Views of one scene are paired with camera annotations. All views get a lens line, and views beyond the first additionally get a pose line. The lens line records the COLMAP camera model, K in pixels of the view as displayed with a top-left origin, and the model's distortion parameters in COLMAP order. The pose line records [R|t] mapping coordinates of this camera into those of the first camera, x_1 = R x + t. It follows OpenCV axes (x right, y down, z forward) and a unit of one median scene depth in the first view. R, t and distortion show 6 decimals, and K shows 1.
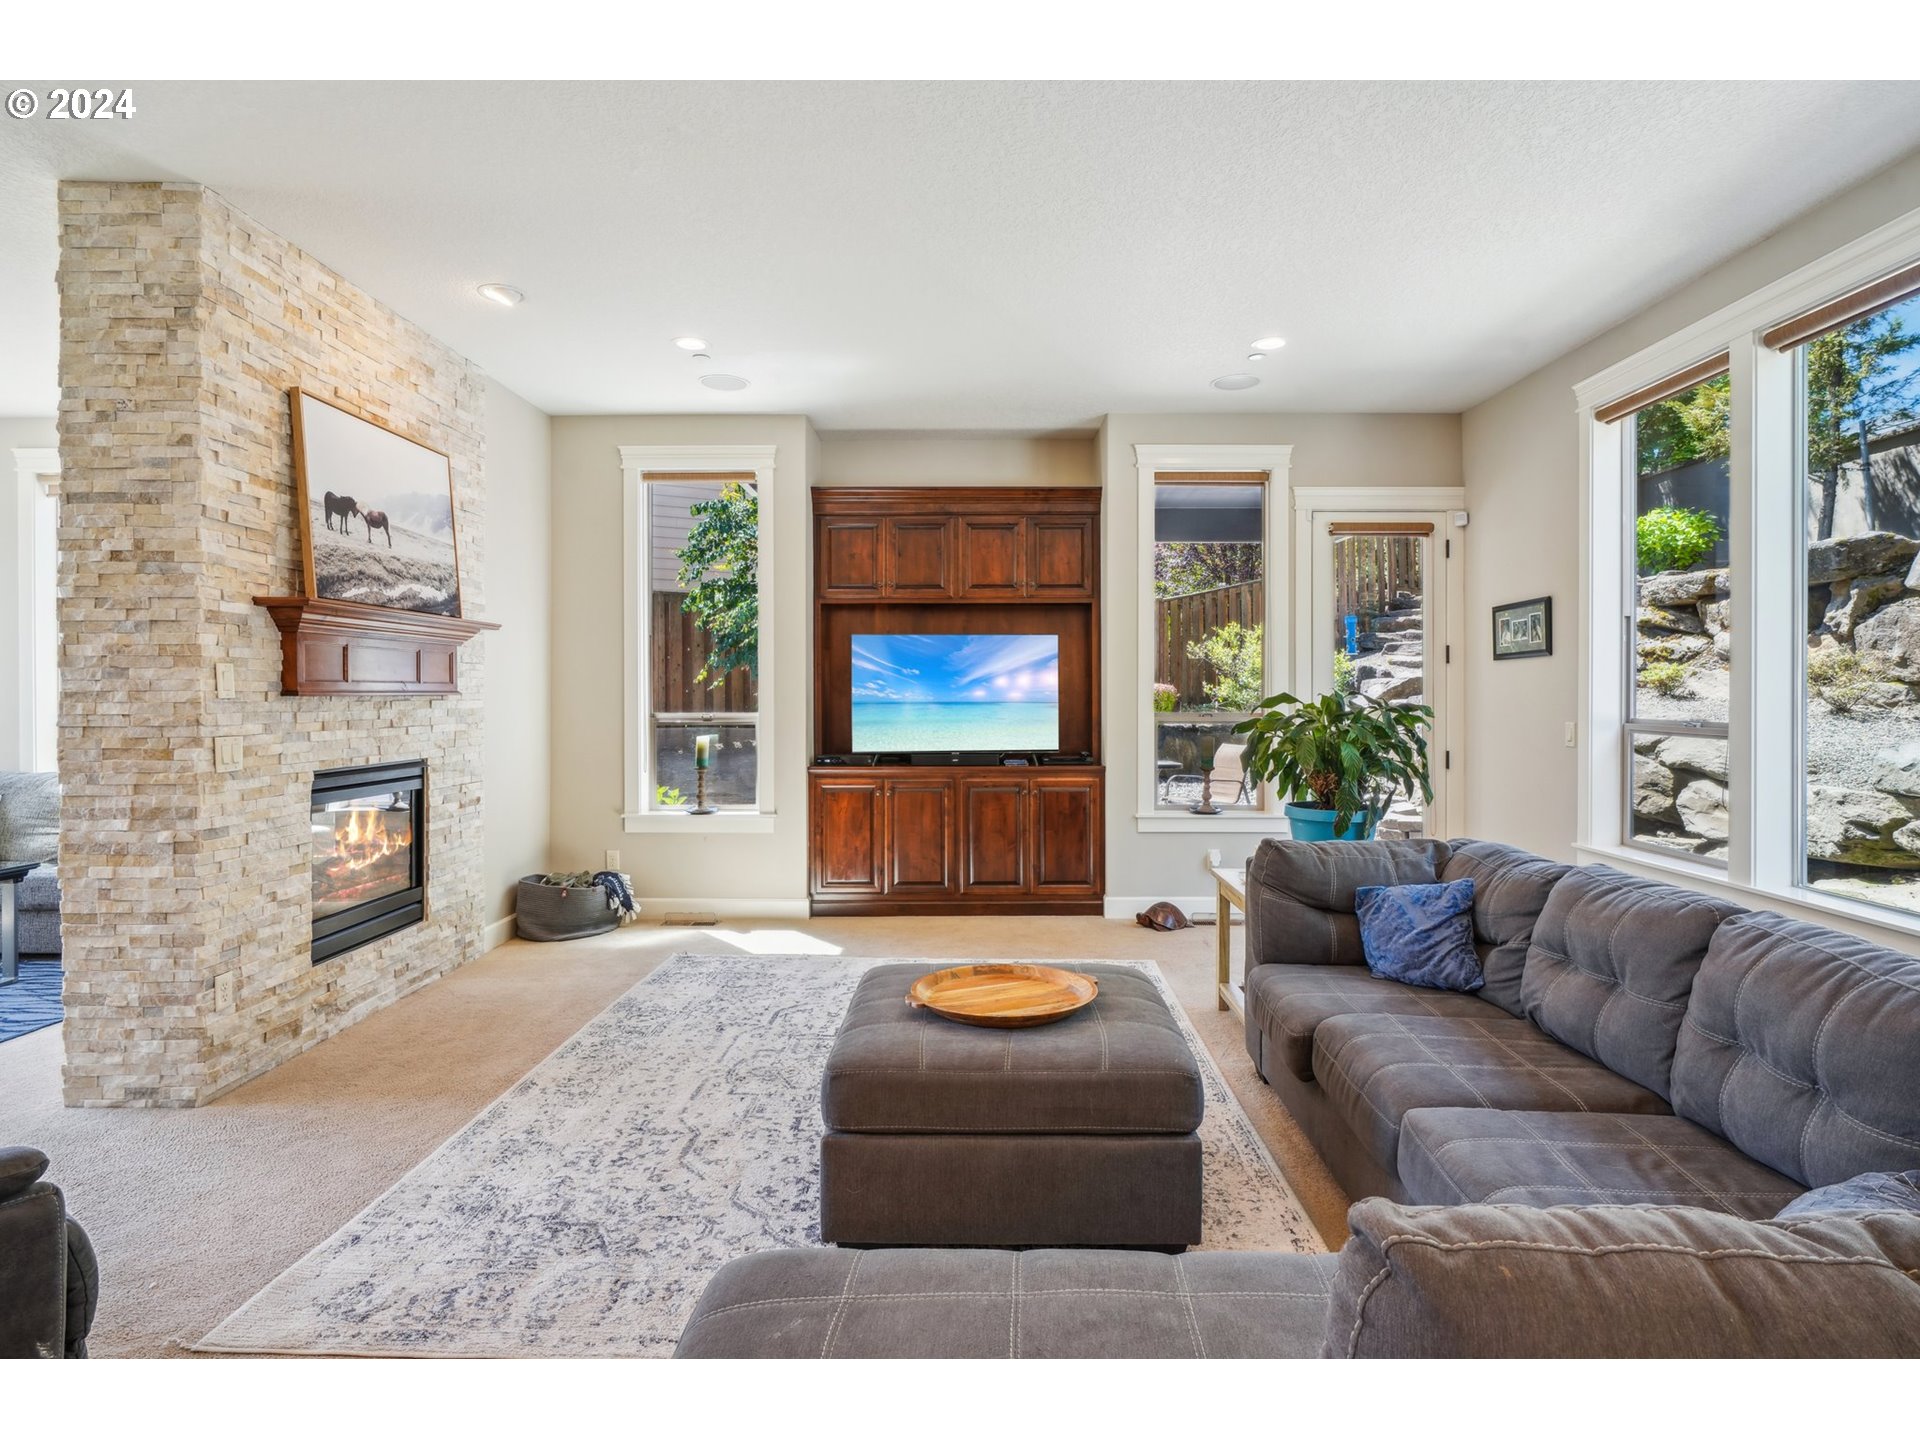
lens RADIAL K [[984.9, 0, 978.6], [0, 984.9, 695.2], [0, 0, 1]] dist [-0.001865, 0.000201]
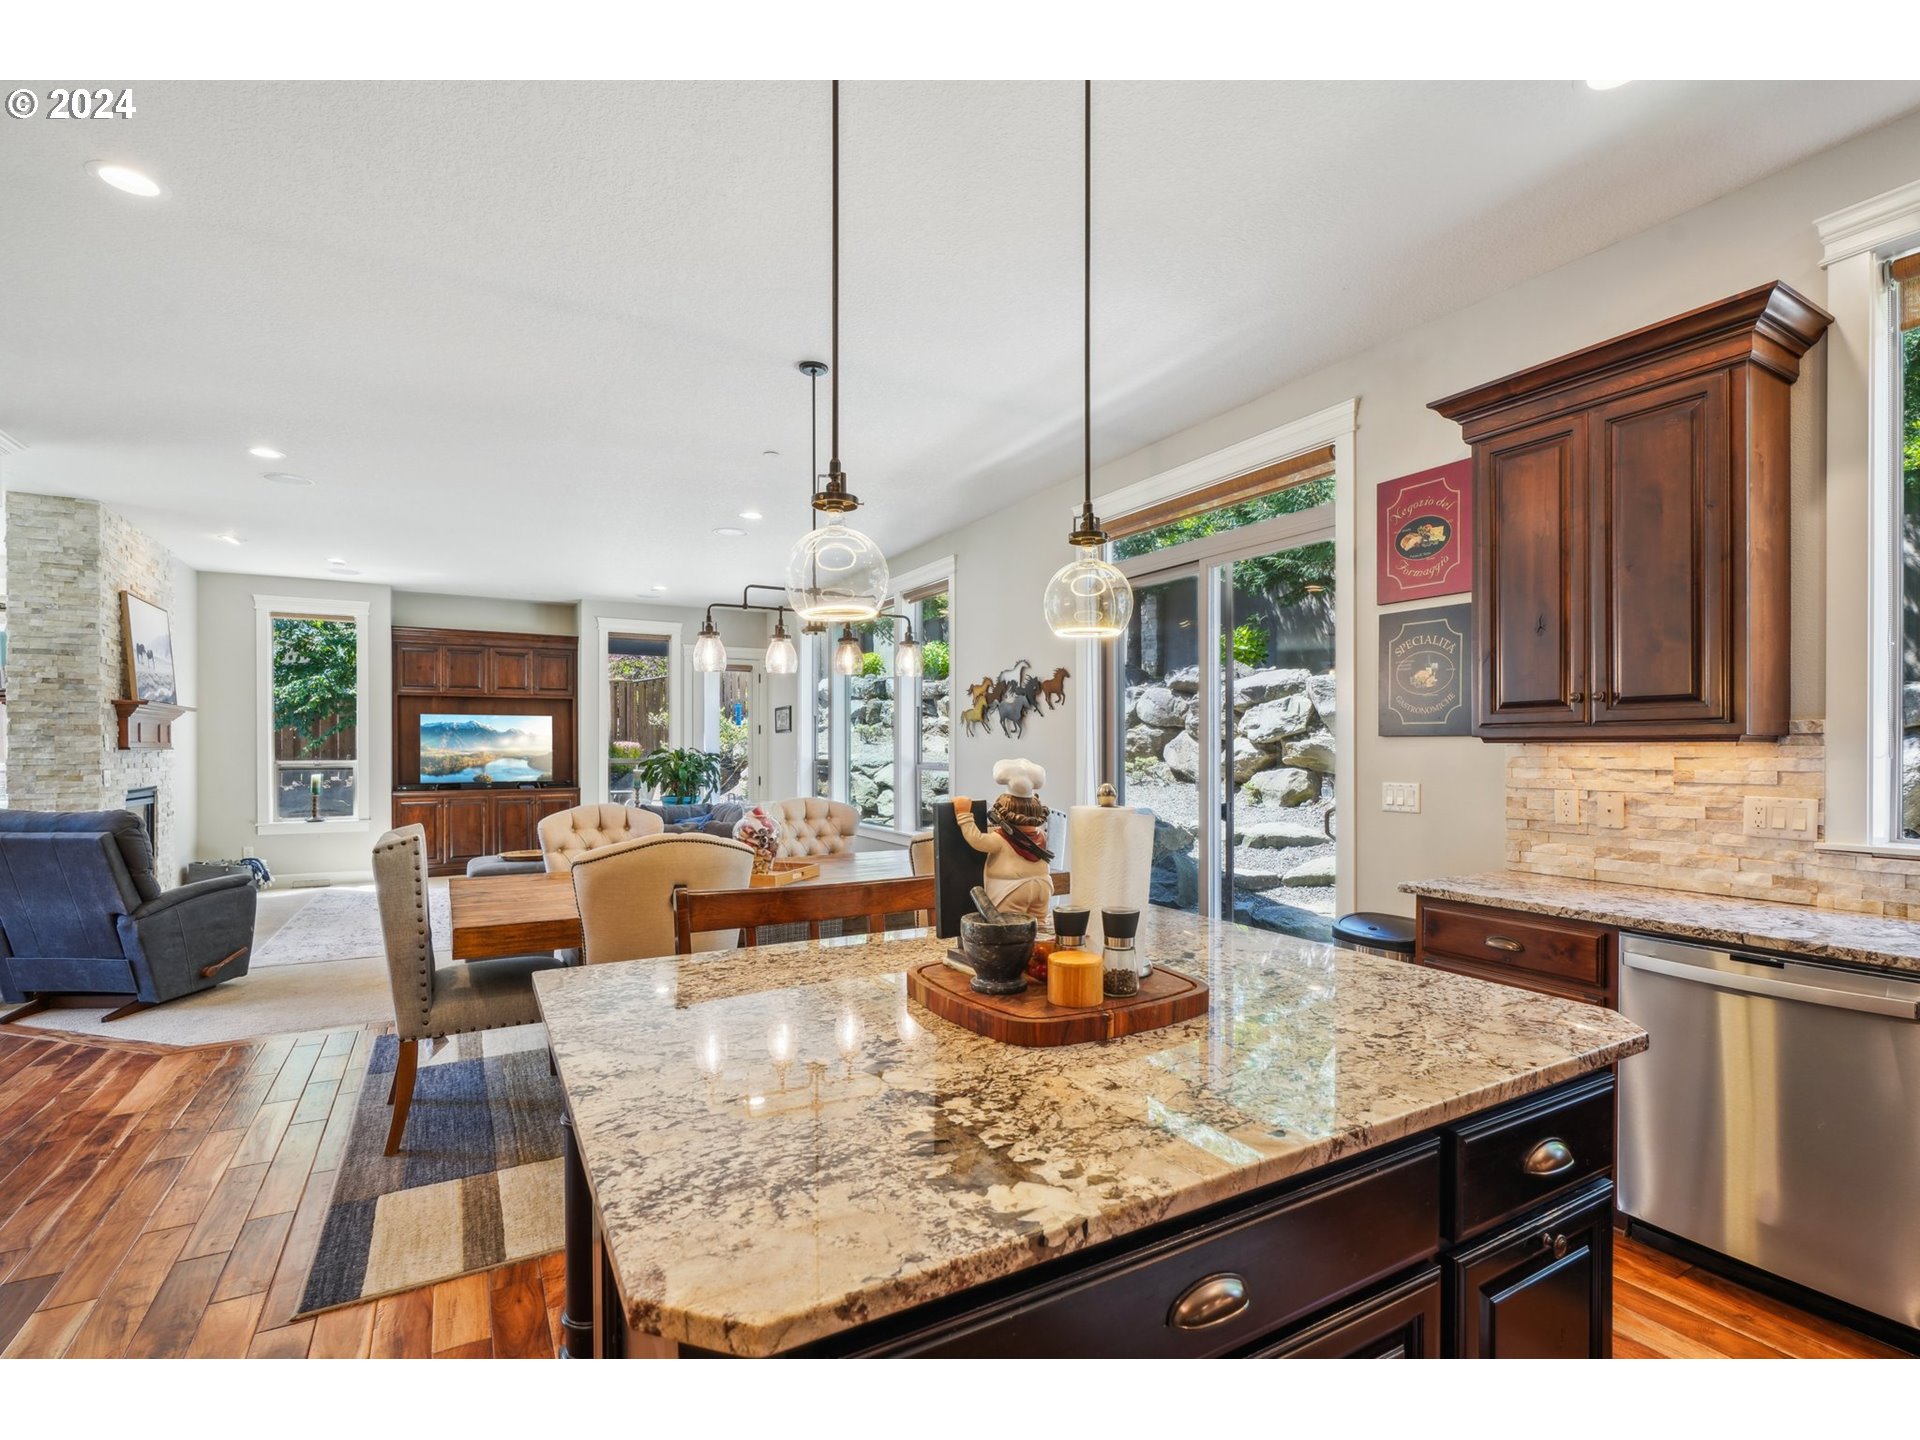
lens RADIAL K [[886.4, 0, 960.7], [0, 886.4, 751.2], [0, 0, 1]] dist [-0.000093, 0.000200]
pose [[0.867809, -0.002422, 0.496892, -0.103948], [0.002359, 0.999997, 0.000754, 0.004866], [-0.496892, 0.000518, 0.867812, -1.054805]]
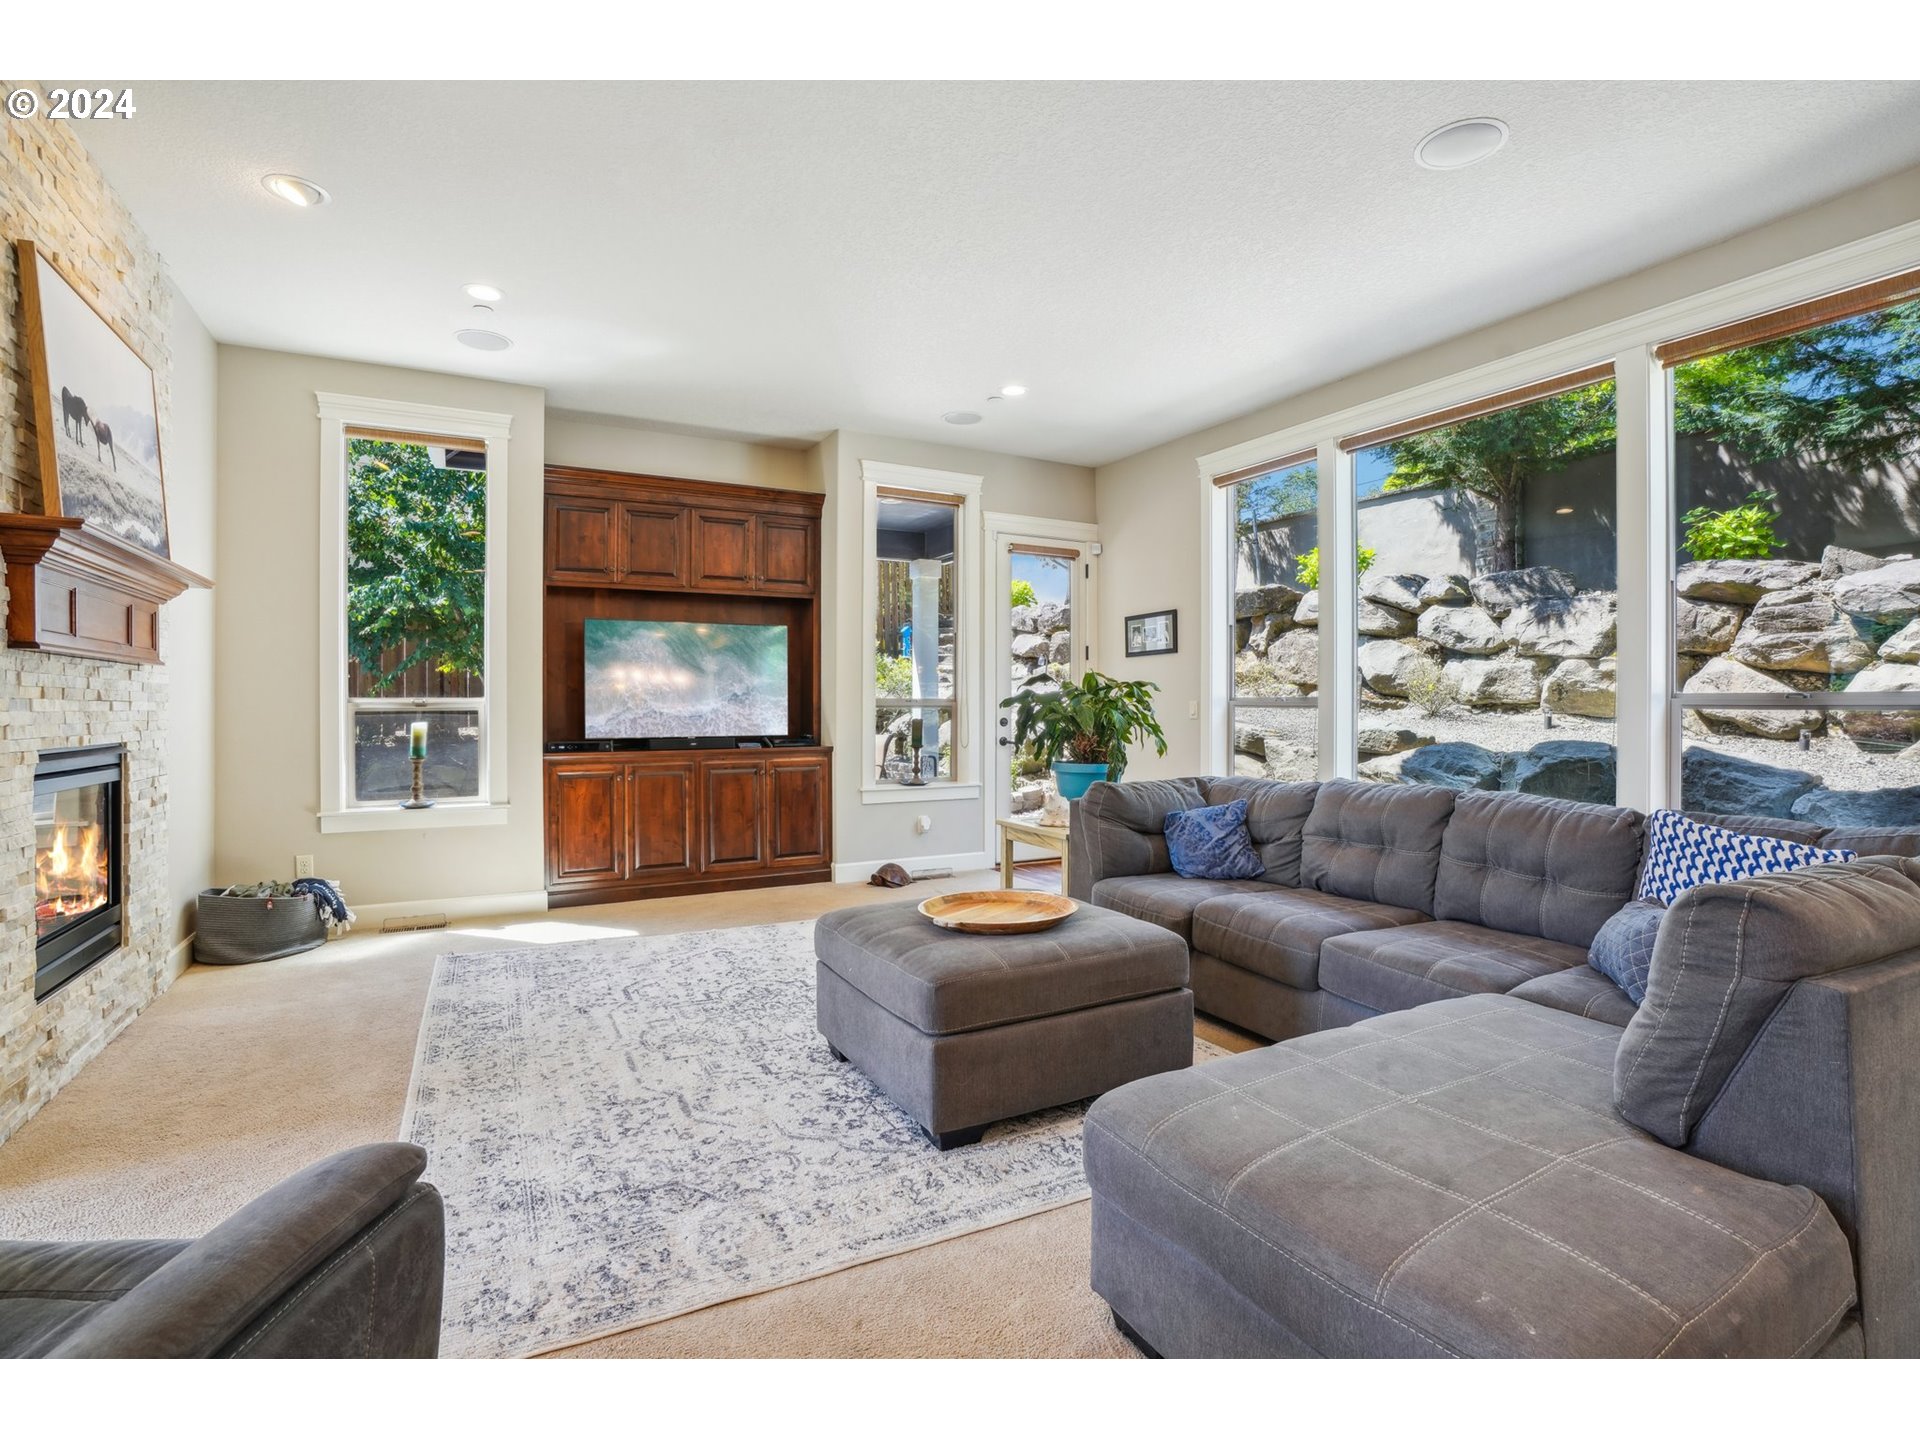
lens RADIAL K [[908.4, 0, 961.5], [0, 908.4, 707.2], [0, 0, 1]] dist [-0.061114, 0.025032]
pose [[0.876177, -0.002306, 0.481983, -0.305962], [0.002717, 0.999996, -0.000156, 0.037203], [-0.481981, 0.001447, 0.876180, 0.050451]]
